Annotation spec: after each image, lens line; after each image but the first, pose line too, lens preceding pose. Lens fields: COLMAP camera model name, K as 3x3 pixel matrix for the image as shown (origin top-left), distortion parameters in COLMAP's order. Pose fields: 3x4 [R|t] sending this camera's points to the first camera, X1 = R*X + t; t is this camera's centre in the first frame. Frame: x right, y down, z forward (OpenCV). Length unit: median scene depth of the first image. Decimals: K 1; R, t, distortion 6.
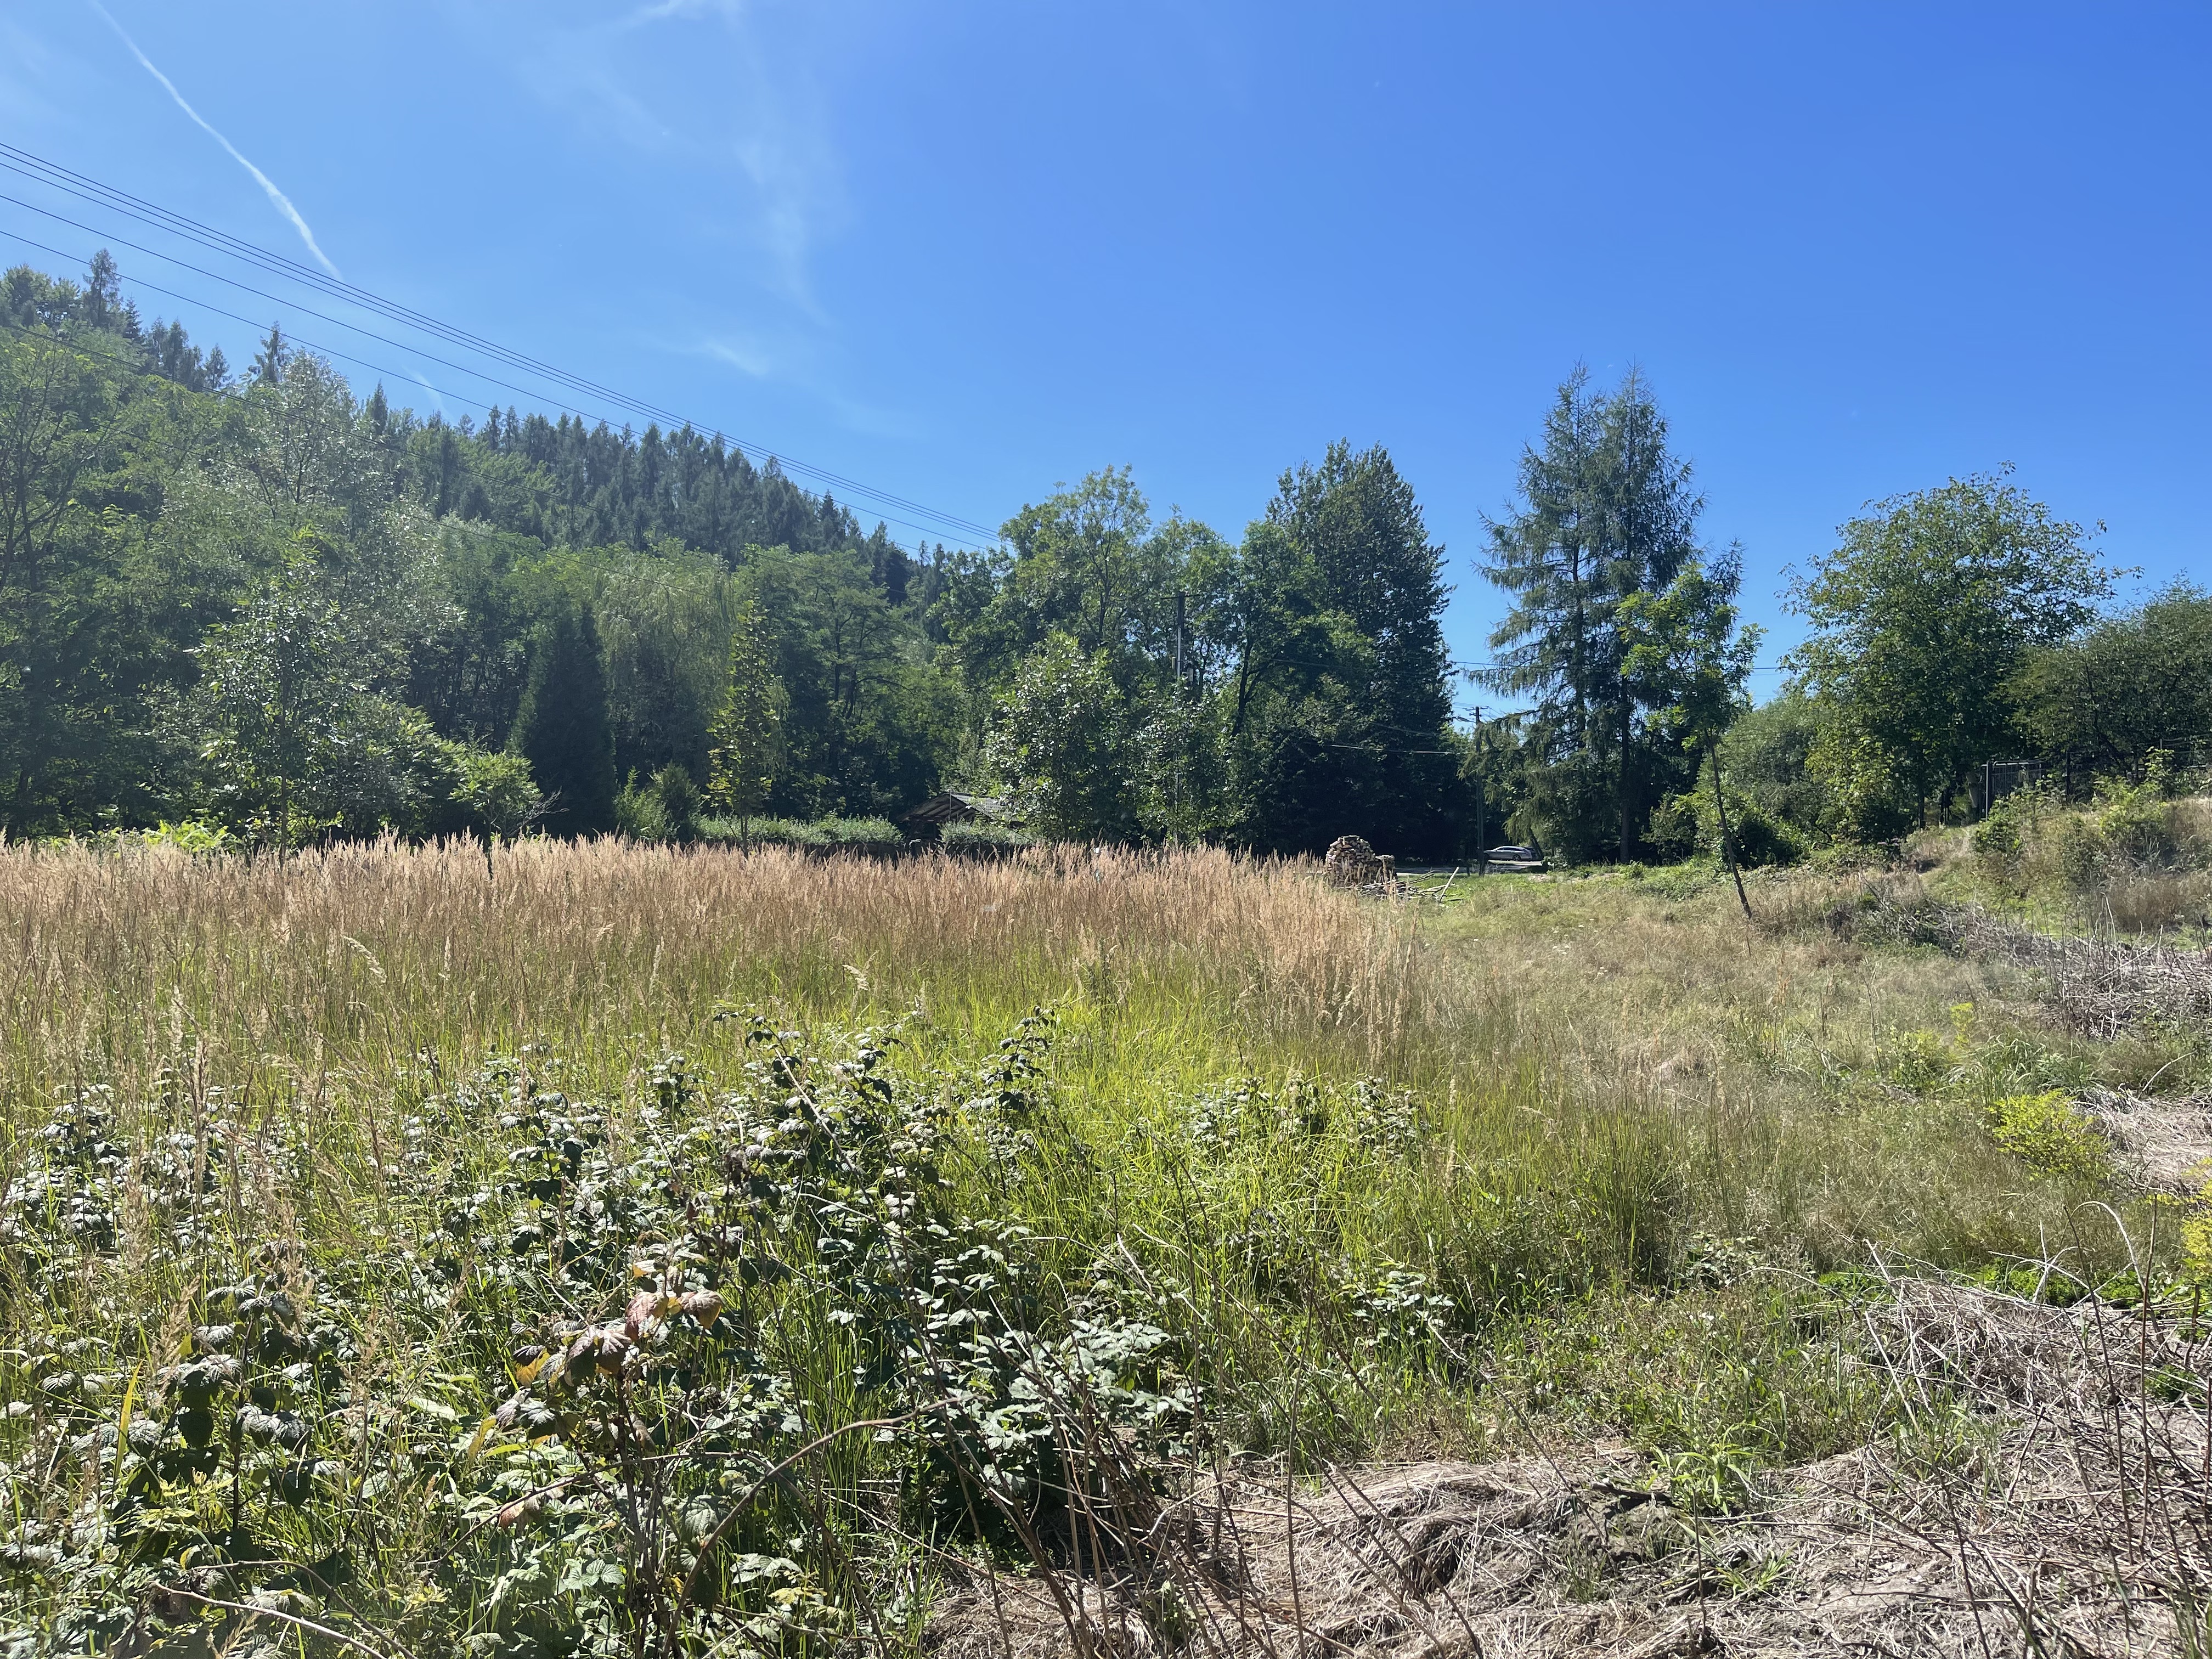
lens RADIAL K [[1665.8, 0, 1108.6], [0, 1665.8, 846.1], [0, 0, 1]] dist [0.032681, 0.009255]
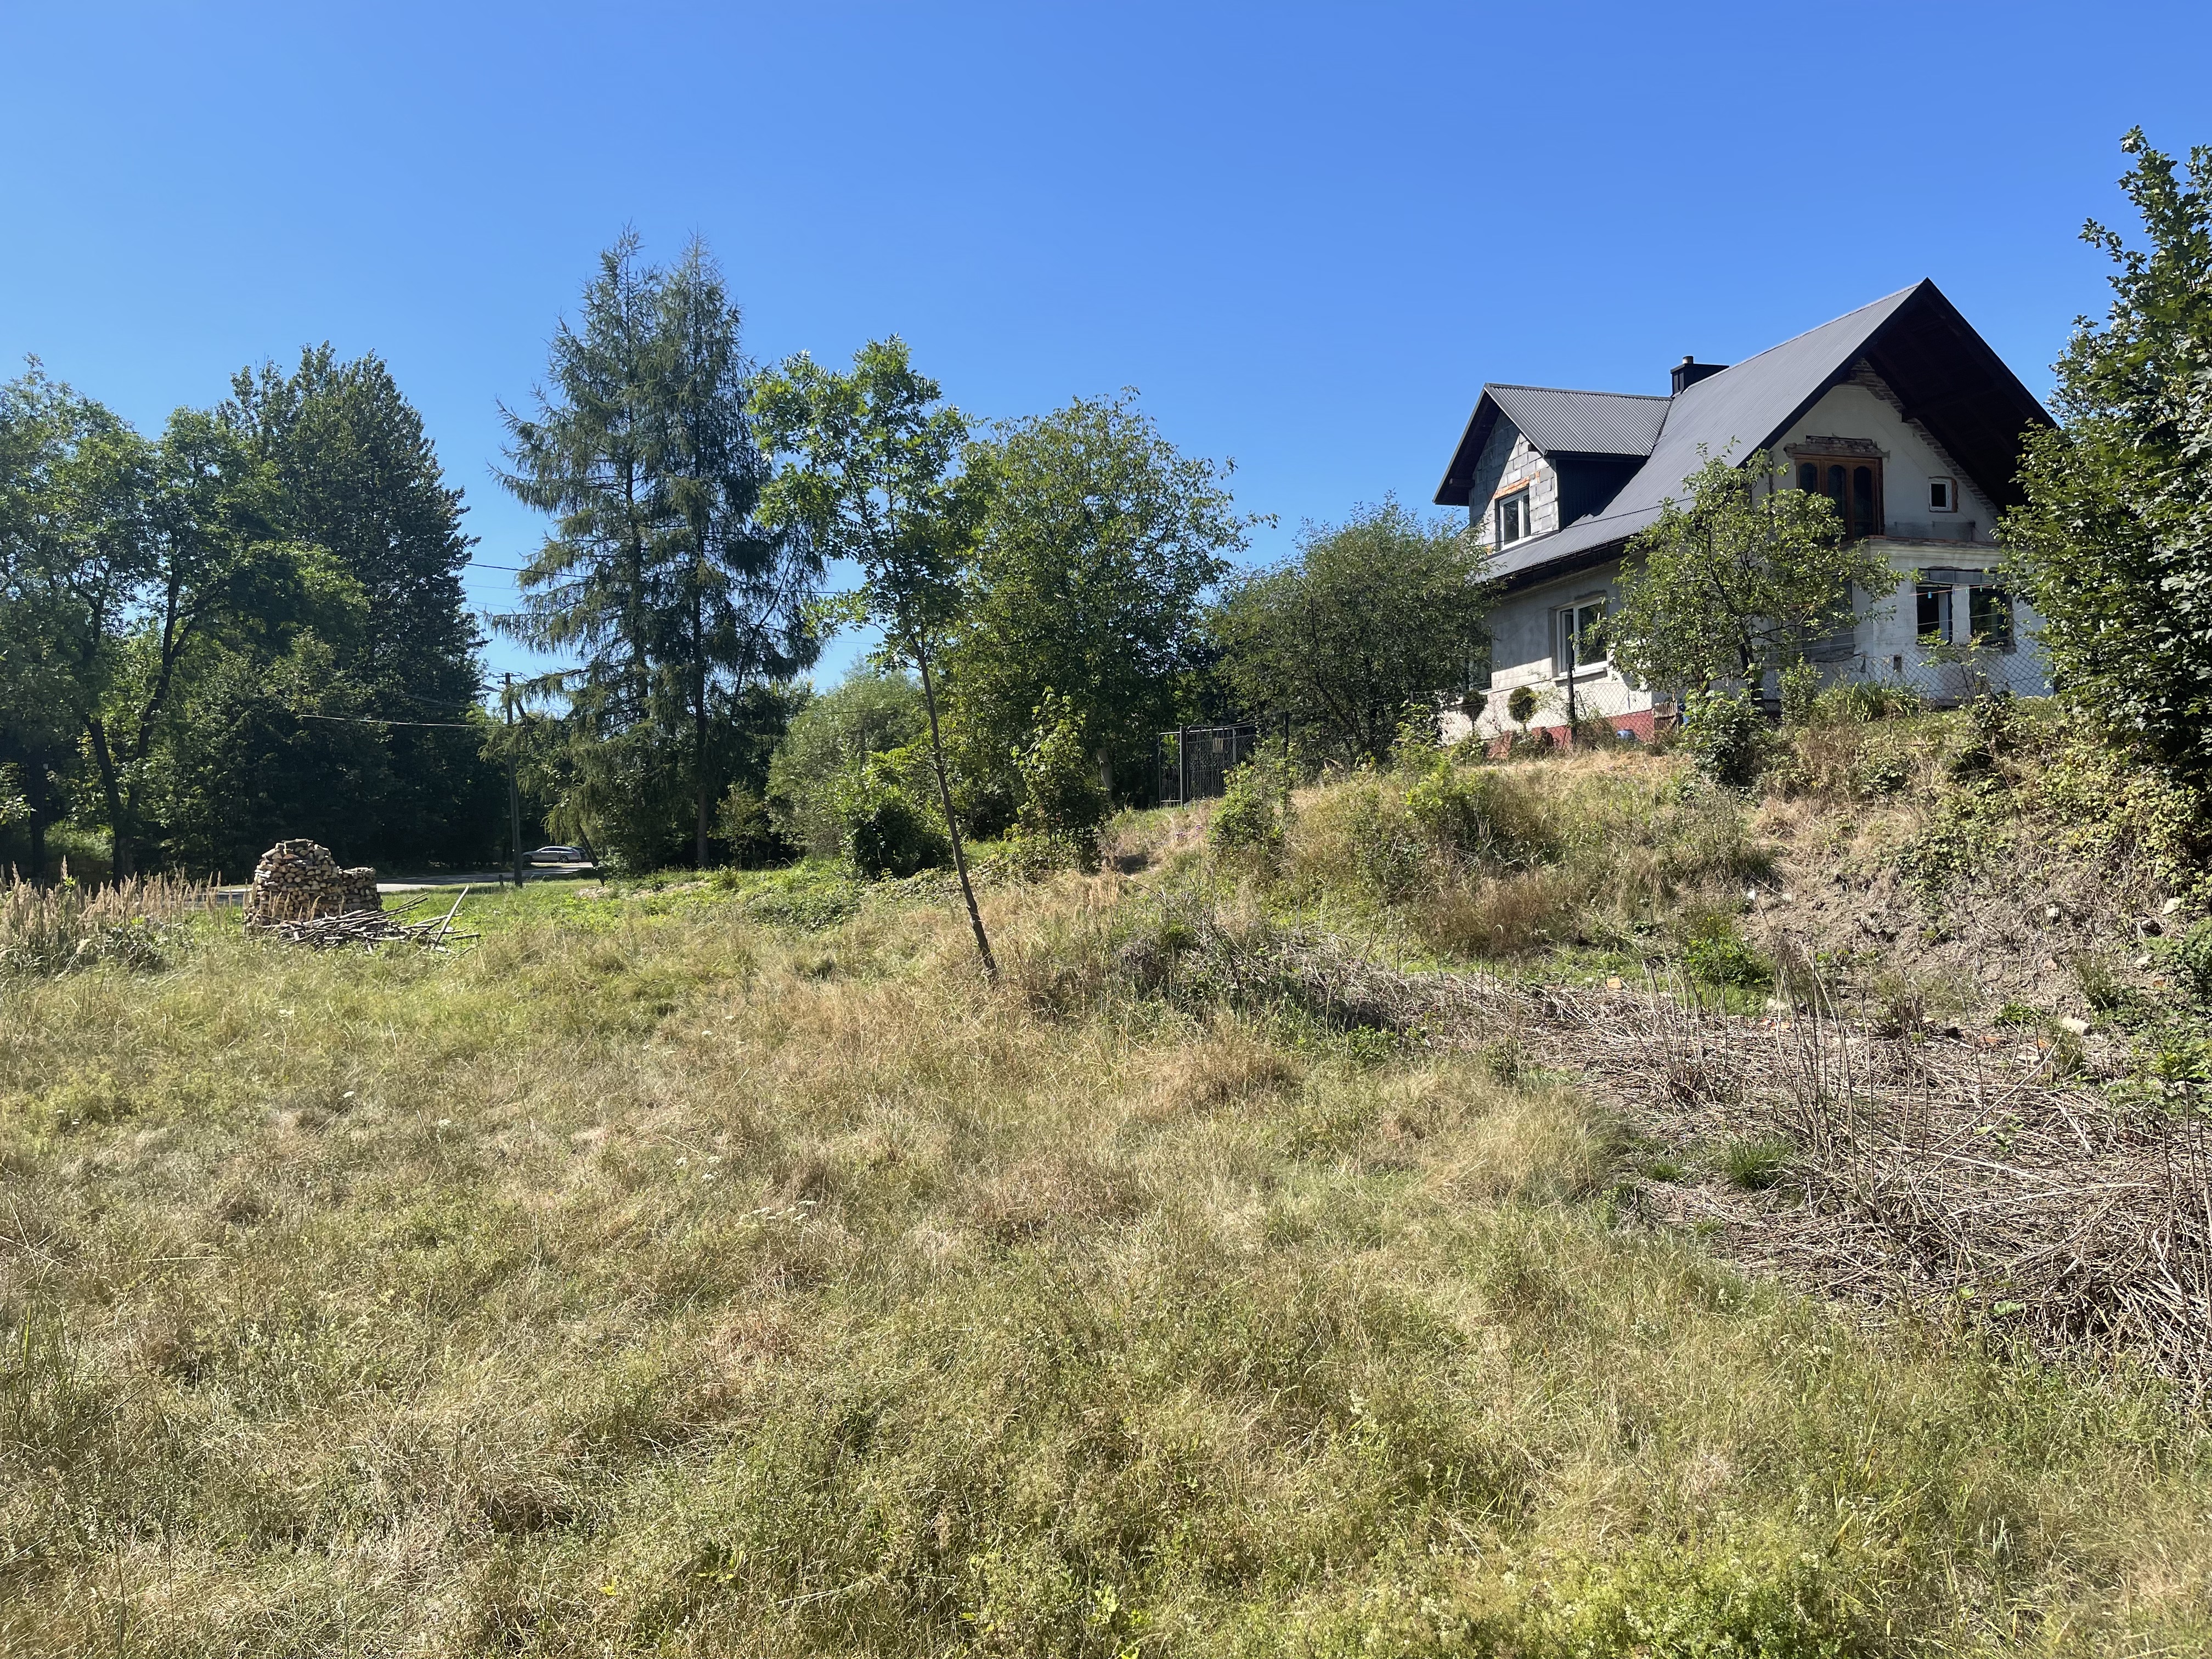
lens RADIAL K [[1652.6, 0, 1117.3], [0, 1652.6, 834.6], [0, 0, 1]] dist [0.035070, -0.054304]
pose [[0.846159, -0.020984, 0.532517, 0.059551], [0.023537, 0.999721, 0.001993, -0.001587], [-0.532410, 0.010847, 0.846417, 0.237924]]
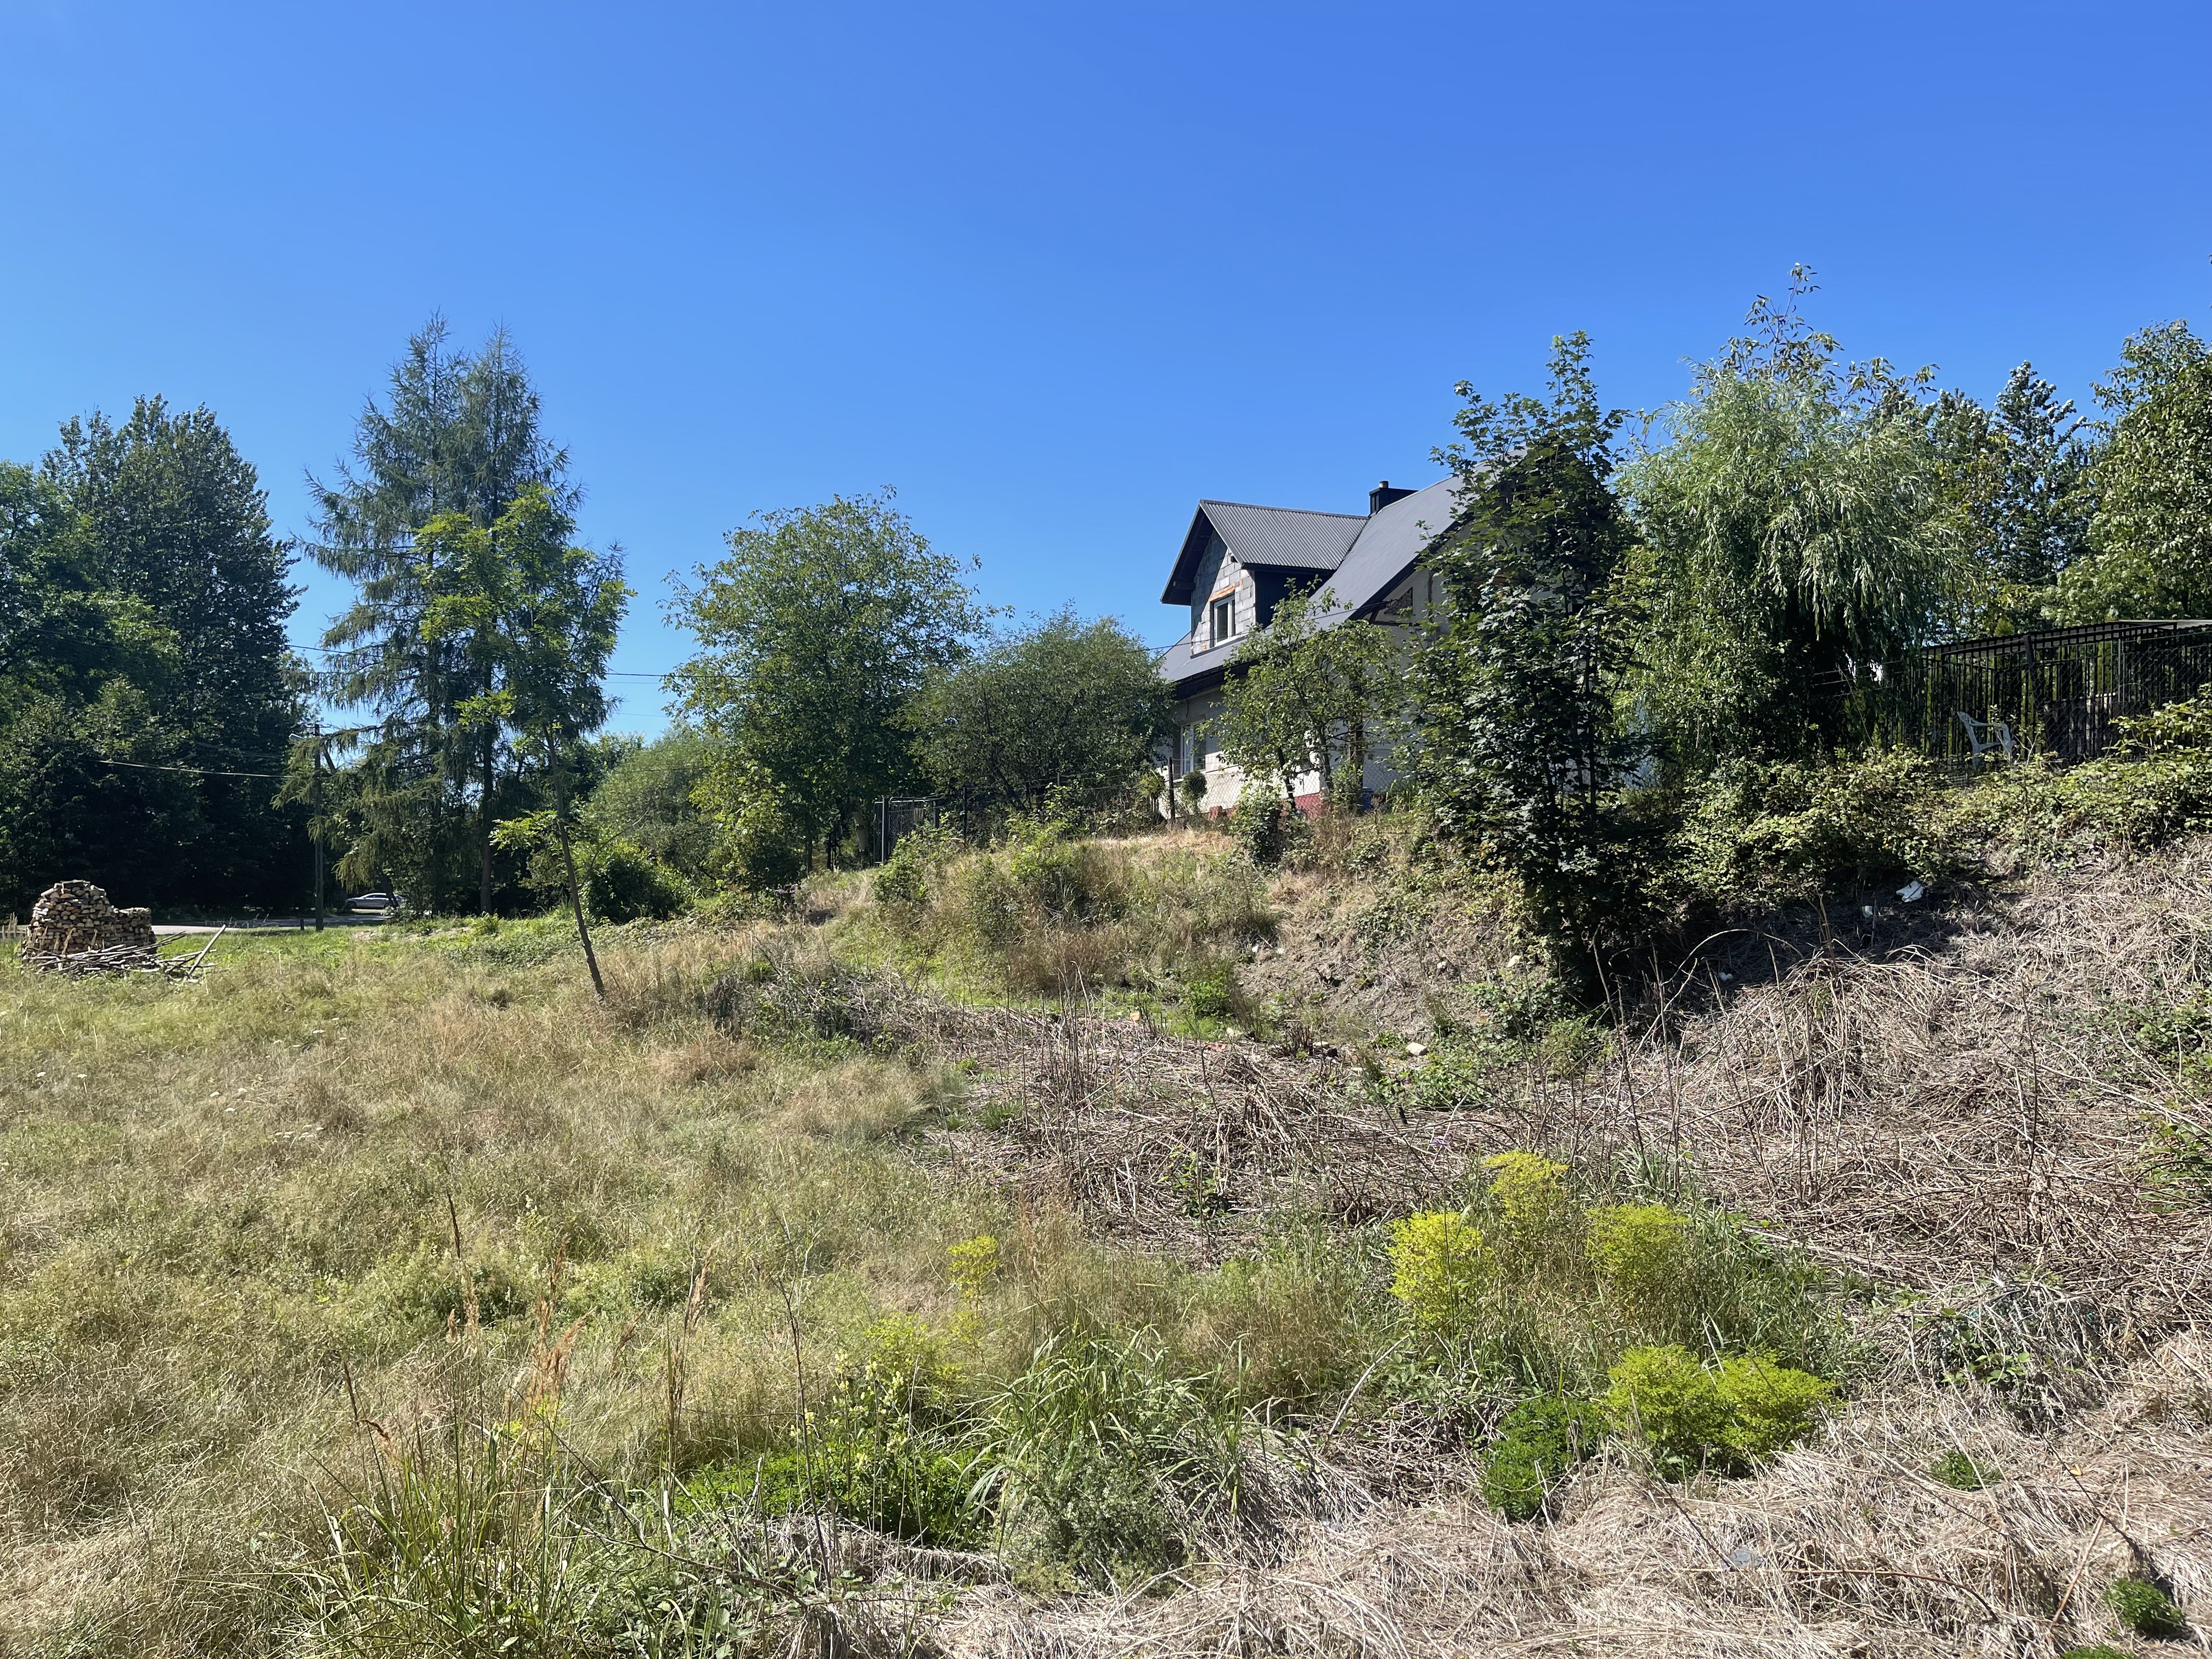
lens RADIAL K [[1651.7, 0, 1106.0], [0, 1651.7, 829.5], [0, 0, 1]] dist [0.035011, -0.061585]
pose [[0.804237, 0.019968, 0.593973, 0.065934], [0.002364, 0.999320, -0.036796, -0.000747], [-0.594304, 0.030997, 0.803643, 0.150820]]
